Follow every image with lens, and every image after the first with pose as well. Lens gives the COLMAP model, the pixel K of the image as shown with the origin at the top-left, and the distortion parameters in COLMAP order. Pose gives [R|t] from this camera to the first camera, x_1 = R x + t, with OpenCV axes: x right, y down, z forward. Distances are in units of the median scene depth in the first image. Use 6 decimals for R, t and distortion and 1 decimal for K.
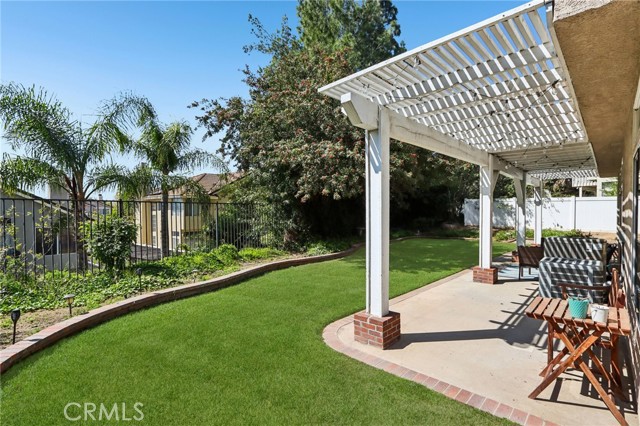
lens RADIAL K [[294.4, 0, 319.2], [0, 294.4, 214.5], [0, 0, 1]] dist [-0.002815, 0.000408]
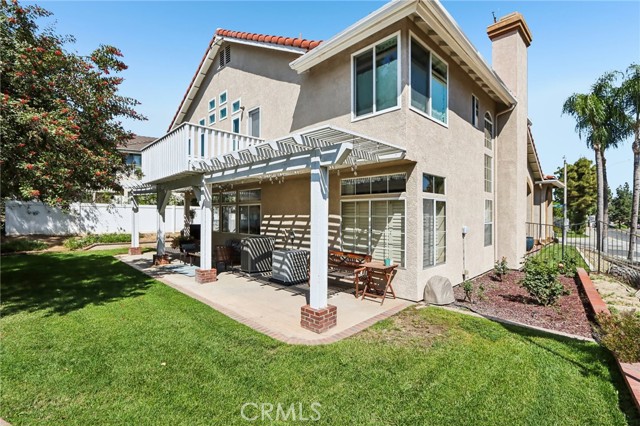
lens RADIAL K [[294.4, 0, 320.2], [0, 294.4, 213.6], [0, 0, 1]] dist [-0.002815, 0.000408]
pose [[0.012925, 0.006917, 0.999893, -0.399159], [0.000004, 0.999976, -0.006918, -0.021285], [-0.999916, 0.000093, 0.012925, 0.357609]]
